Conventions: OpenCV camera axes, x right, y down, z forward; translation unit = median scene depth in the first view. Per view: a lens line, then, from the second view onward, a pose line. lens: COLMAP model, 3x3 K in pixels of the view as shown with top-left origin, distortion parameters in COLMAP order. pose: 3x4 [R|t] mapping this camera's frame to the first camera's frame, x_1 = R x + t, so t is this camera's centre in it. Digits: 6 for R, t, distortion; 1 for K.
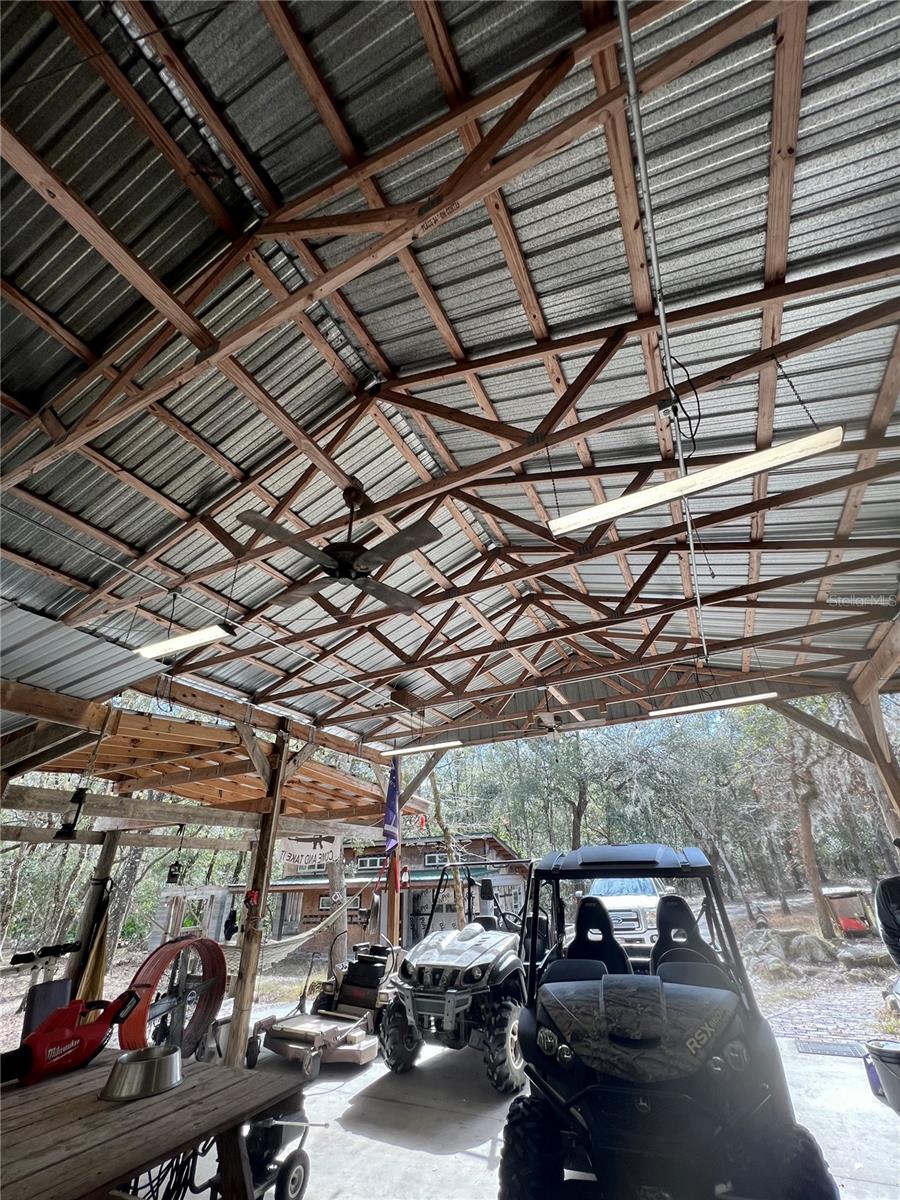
lens RADIAL K [[483.3, 0, 447.5], [0, 483.3, 600.2], [0, 0, 1]] dist [-0.002839, -0.000123]
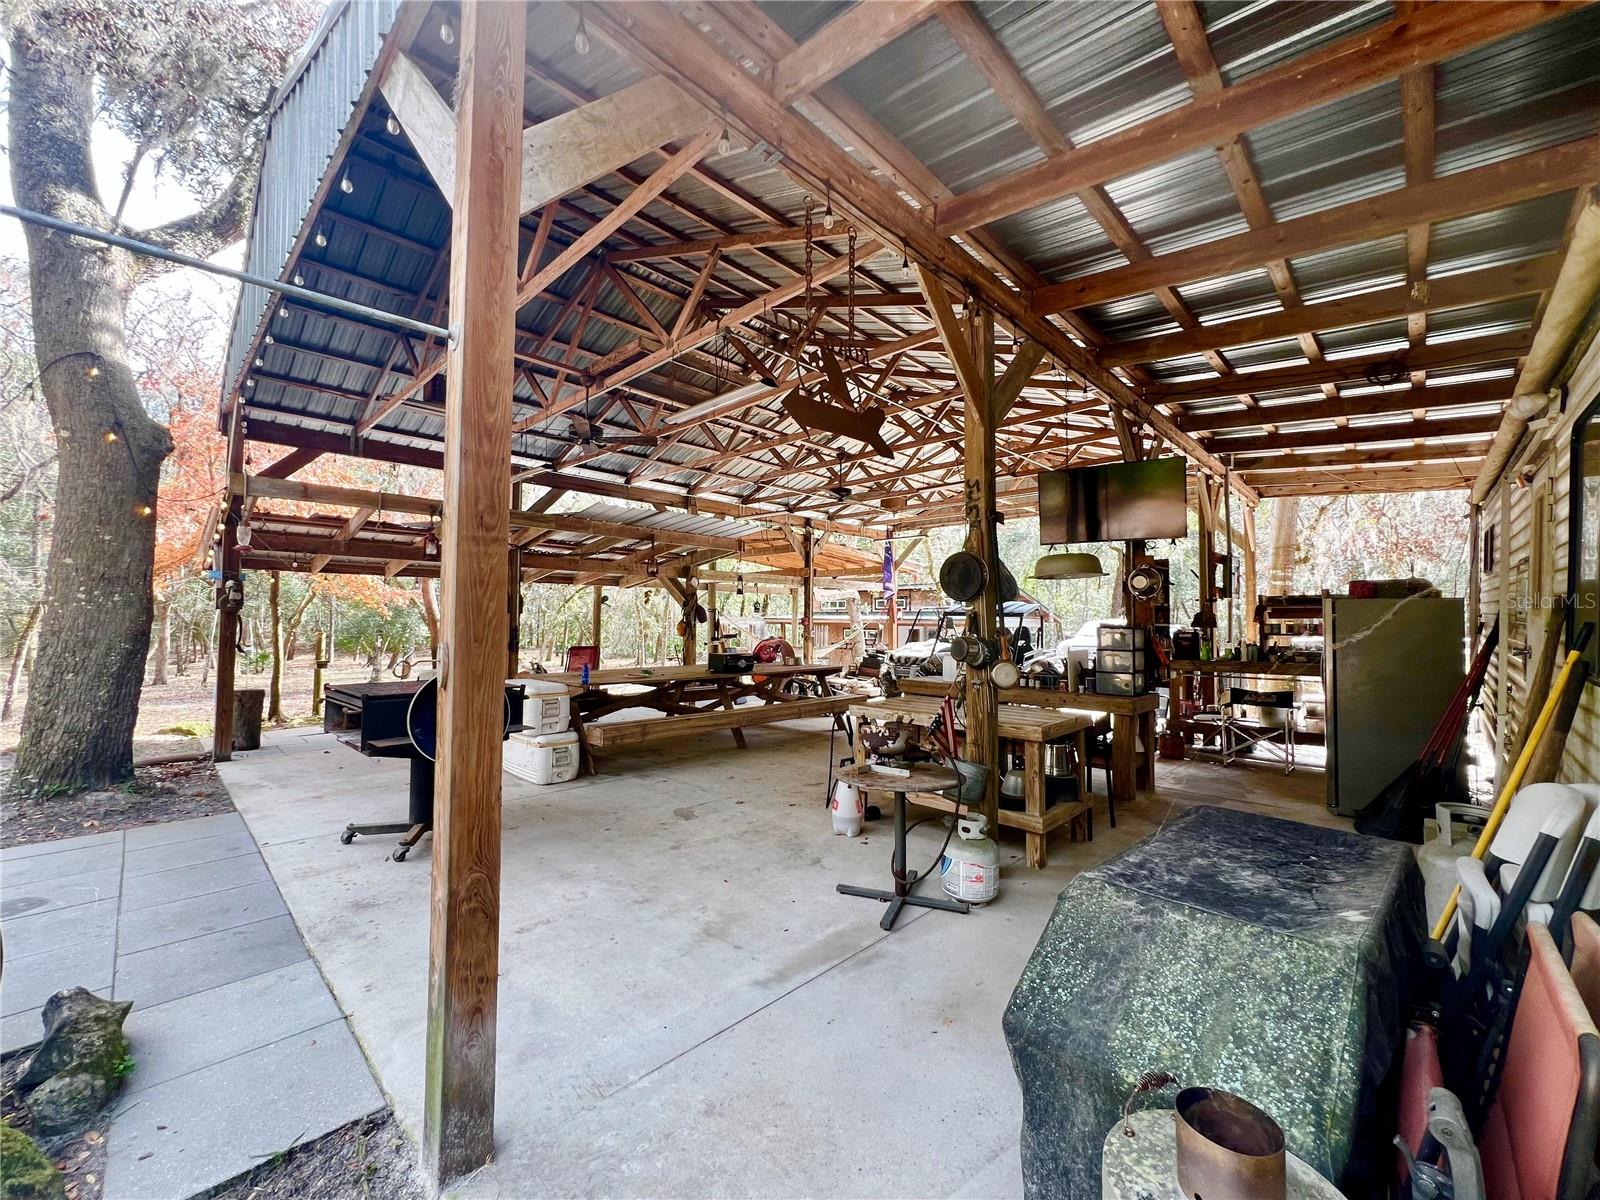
lens RADIAL K [[644.4, 0, 800.1], [0, 644.4, 600.1], [0, 0, 1]] dist [-0.002839, -0.000123]
pose [[0.959590, 0.023529, -0.280418, 0.187679], [0.112507, 0.881313, 0.458945, -0.430932], [0.257934, -0.471947, 0.843051, -0.763447]]
